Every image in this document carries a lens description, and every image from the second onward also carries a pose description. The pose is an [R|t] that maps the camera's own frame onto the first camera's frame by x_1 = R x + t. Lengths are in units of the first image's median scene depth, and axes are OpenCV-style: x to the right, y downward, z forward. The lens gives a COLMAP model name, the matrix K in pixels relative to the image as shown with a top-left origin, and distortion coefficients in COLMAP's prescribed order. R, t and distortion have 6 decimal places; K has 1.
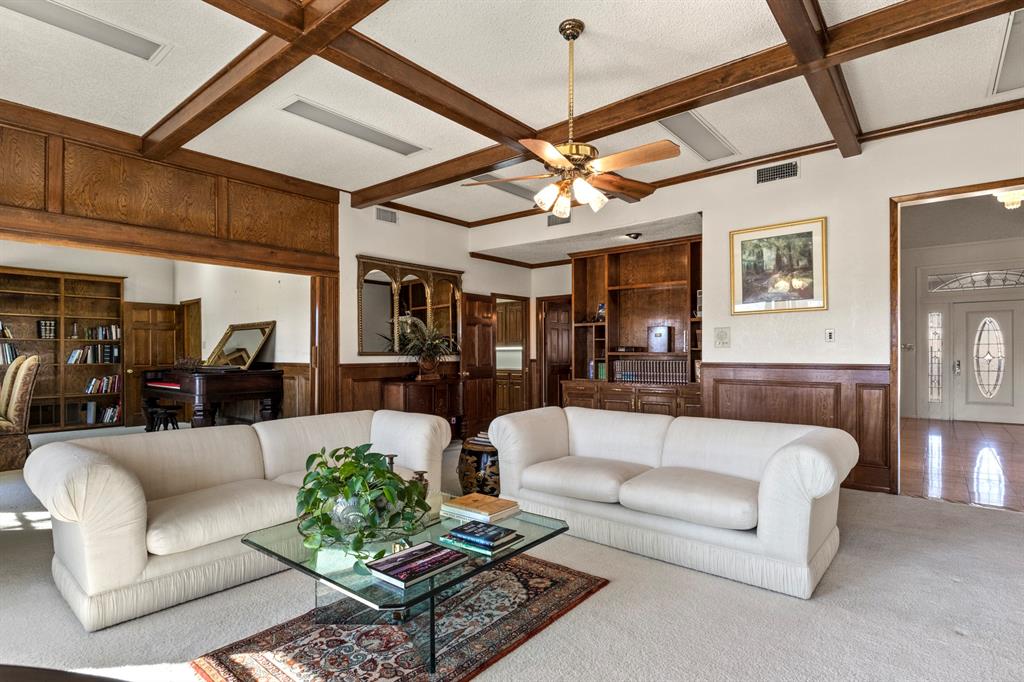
lens RADIAL K [[516.7, 0, 513.4], [0, 516.7, 353.0], [0, 0, 1]] dist [-0.003583, -0.001083]
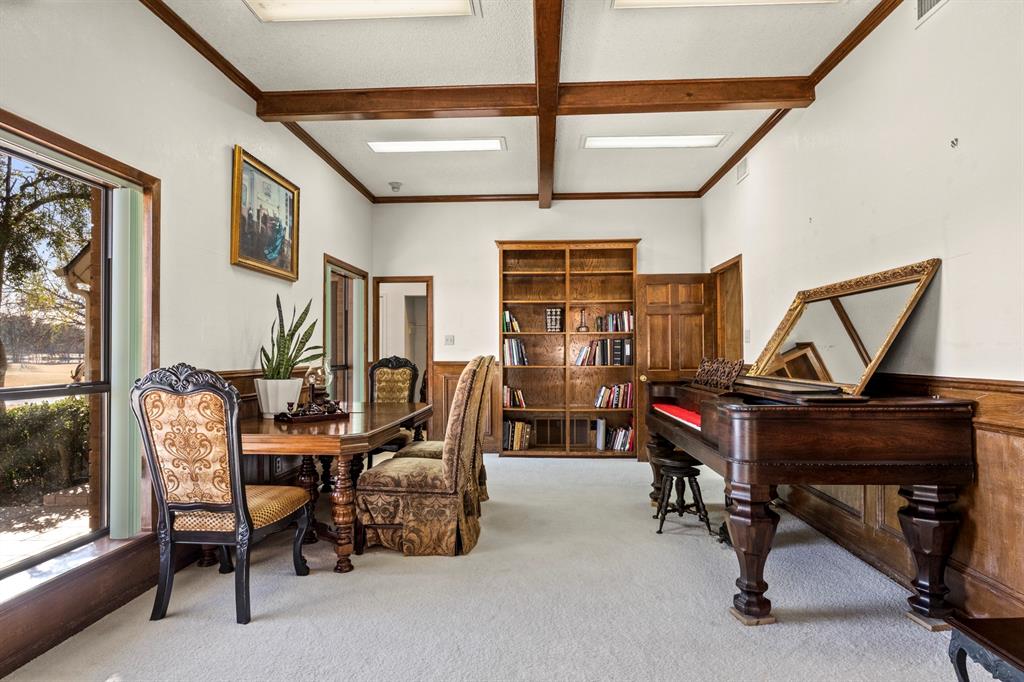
lens RADIAL K [[544.8, 0, 516.3], [0, 544.8, 344.9], [0, 0, 1]] dist [-0.015978, -0.000048]
pose [[0.593970, -0.010670, -0.804416, -0.277438], [0.001513, 0.999925, -0.012147, 0.000536], [0.804486, 0.005998, 0.593942, 0.452752]]
